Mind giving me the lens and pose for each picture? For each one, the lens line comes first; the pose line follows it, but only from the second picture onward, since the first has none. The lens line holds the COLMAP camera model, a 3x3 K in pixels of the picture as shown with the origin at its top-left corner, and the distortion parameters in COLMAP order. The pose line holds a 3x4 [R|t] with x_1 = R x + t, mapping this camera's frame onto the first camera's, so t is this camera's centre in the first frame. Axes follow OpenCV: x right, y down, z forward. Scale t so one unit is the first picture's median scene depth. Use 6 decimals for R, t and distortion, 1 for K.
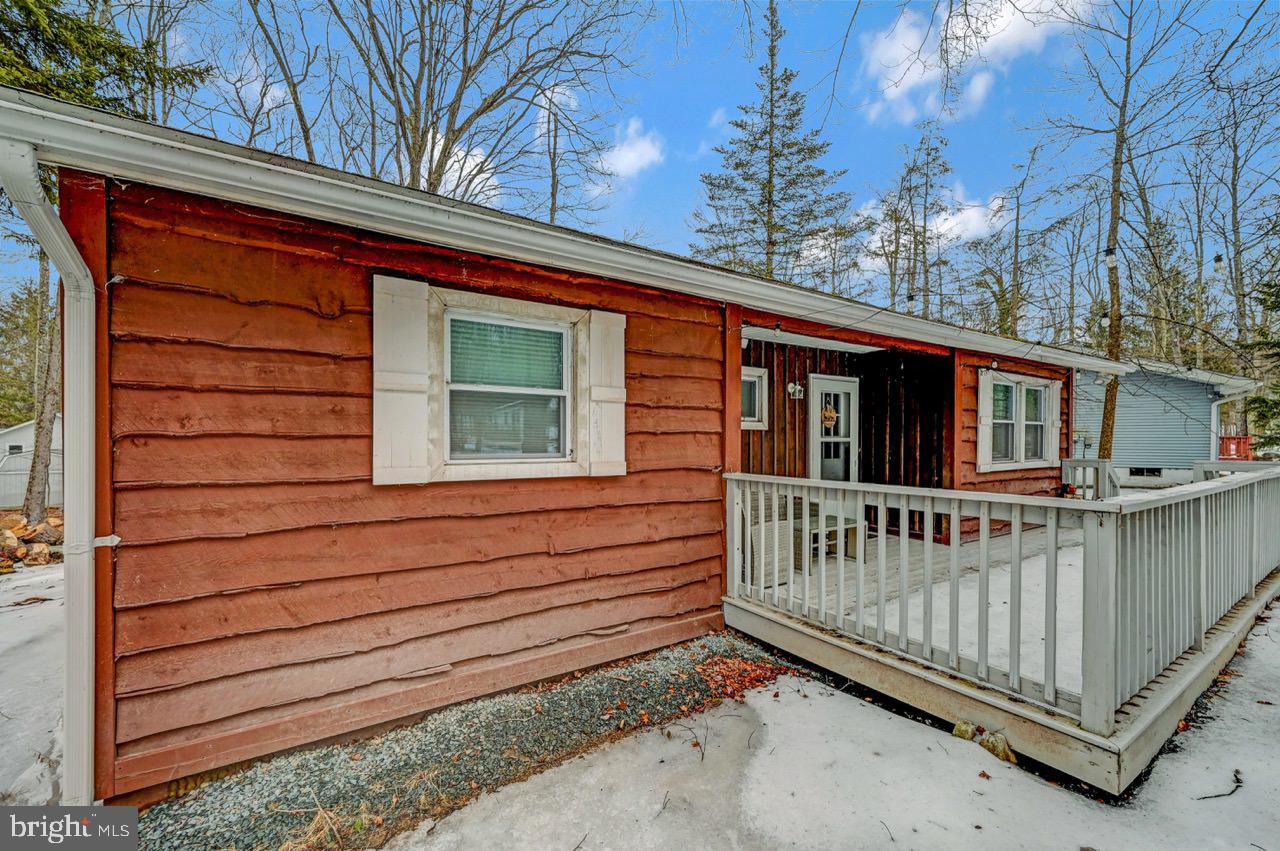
lens RADIAL K [[523.9, 0, 637.8], [0, 523.9, 445.9], [0, 0, 1]] dist [0.001228, 0.000038]
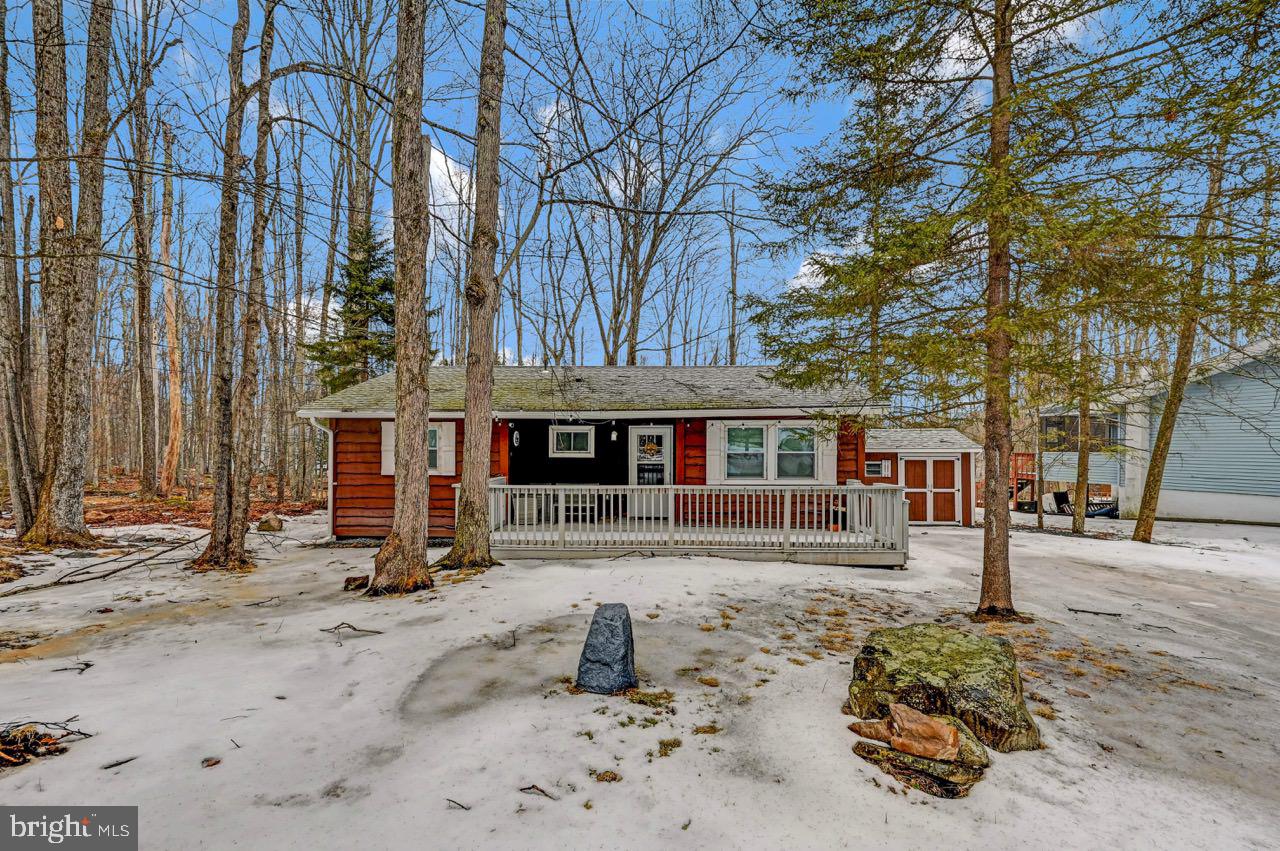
lens RADIAL K [[534.5, 0, 637.0], [0, 534.5, 448.5], [0, 0, 1]] dist [-0.008267, -0.000127]
pose [[0.795906, -0.001582, -0.605418, 1.349835], [-0.007756, 0.999888, -0.012809, -0.034059], [0.605370, 0.014890, 0.795805, -0.403673]]
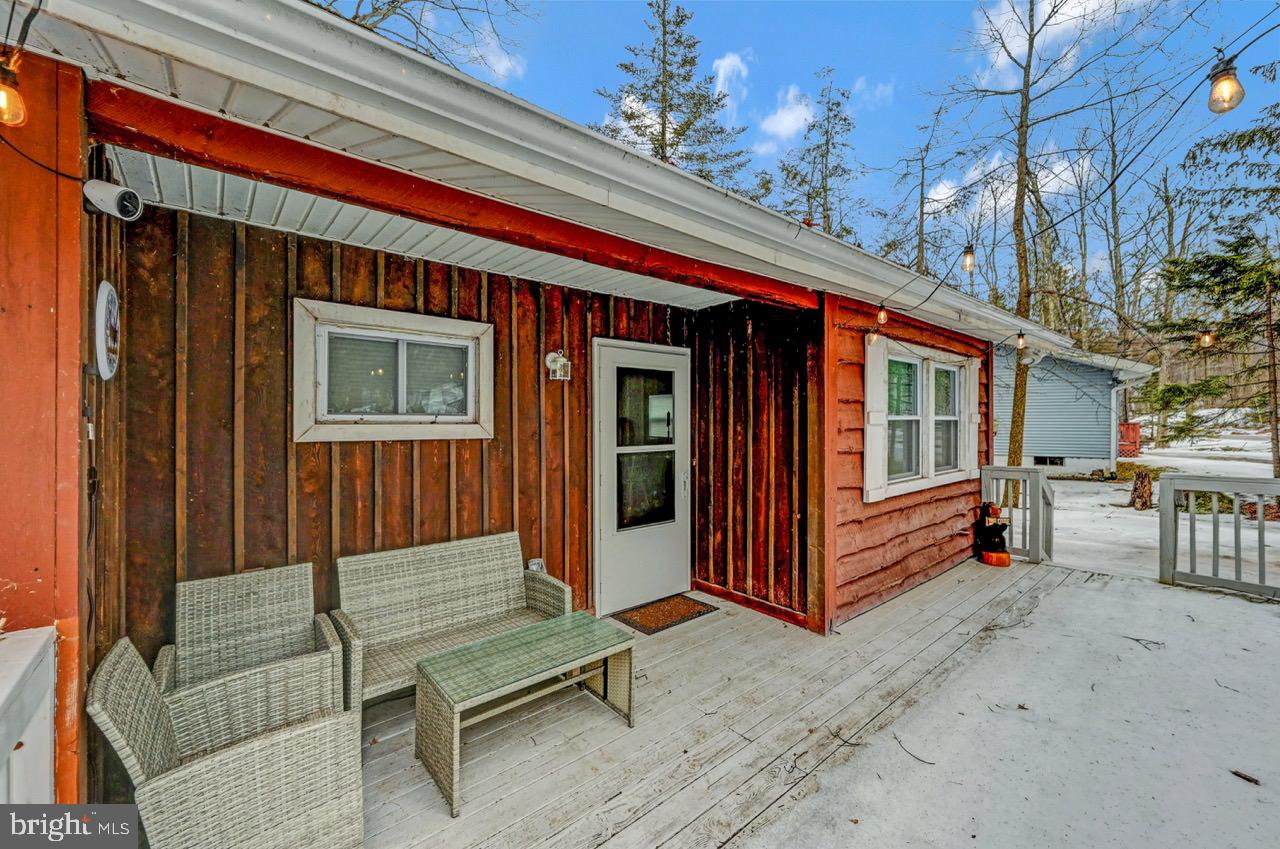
lens RADIAL K [[513.8, 0, 640.0], [0, 513.8, 424.5], [0, 0, 1]] dist [-0.002270, -0.000091]
pose [[0.992685, -0.003184, 0.120695, 0.287804], [0.003847, 0.999979, -0.005264, -0.035486], [-0.120675, 0.005690, 0.992676, 0.397287]]
